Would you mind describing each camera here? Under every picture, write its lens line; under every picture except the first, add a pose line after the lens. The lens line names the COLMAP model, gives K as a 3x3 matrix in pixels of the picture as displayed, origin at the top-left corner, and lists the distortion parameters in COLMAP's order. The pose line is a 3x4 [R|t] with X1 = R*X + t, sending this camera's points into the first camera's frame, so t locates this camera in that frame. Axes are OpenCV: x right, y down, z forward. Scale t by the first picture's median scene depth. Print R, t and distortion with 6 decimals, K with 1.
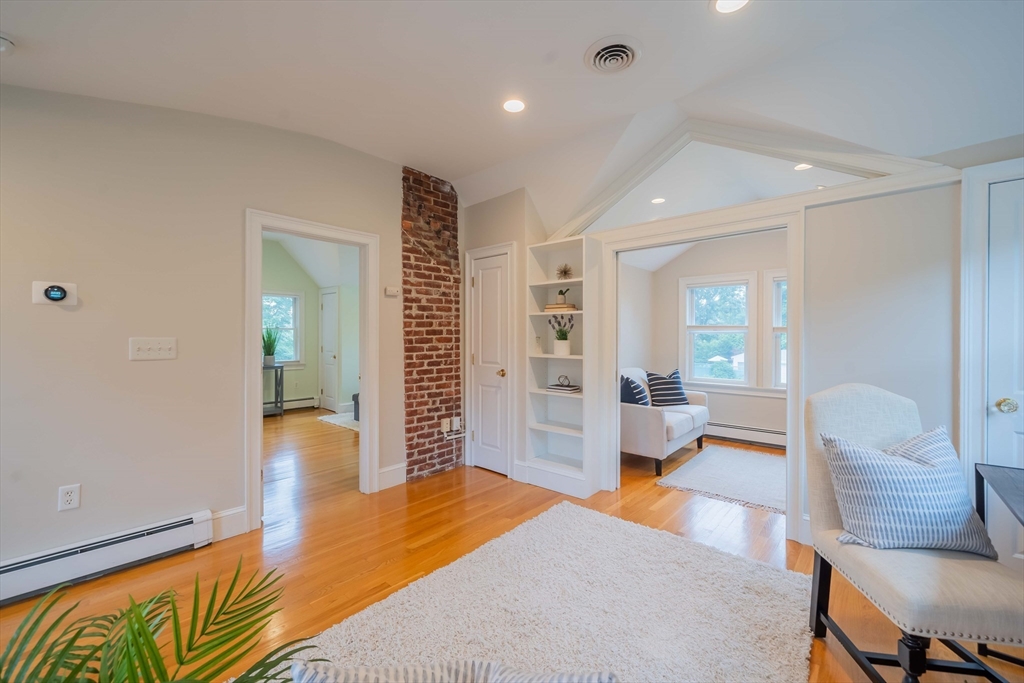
lens RADIAL K [[421.8, 0, 511.3], [0, 421.8, 341.5], [0, 0, 1]] dist [-0.003581, 0.000168]
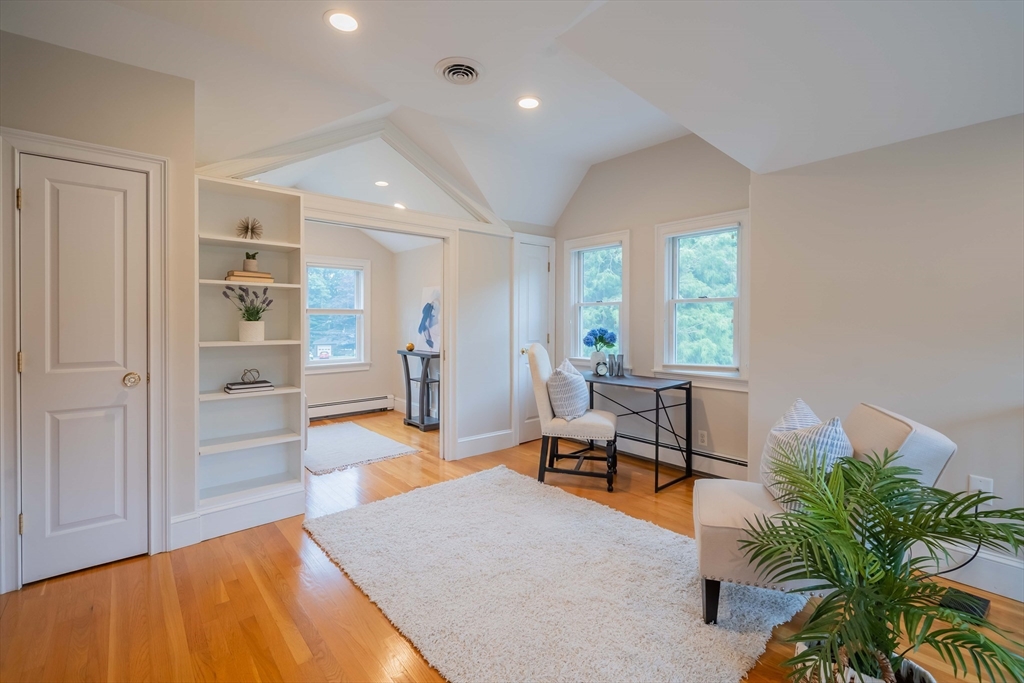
lens RADIAL K [[446.8, 0, 522.6], [0, 446.8, 319.2], [0, 0, 1]] dist [-0.004462, 0.000560]
pose [[0.131357, 0.004414, 0.991325, -0.516627], [0.008534, 0.999948, -0.005584, 0.002258], [-0.991298, 0.009193, 0.131313, 0.373377]]
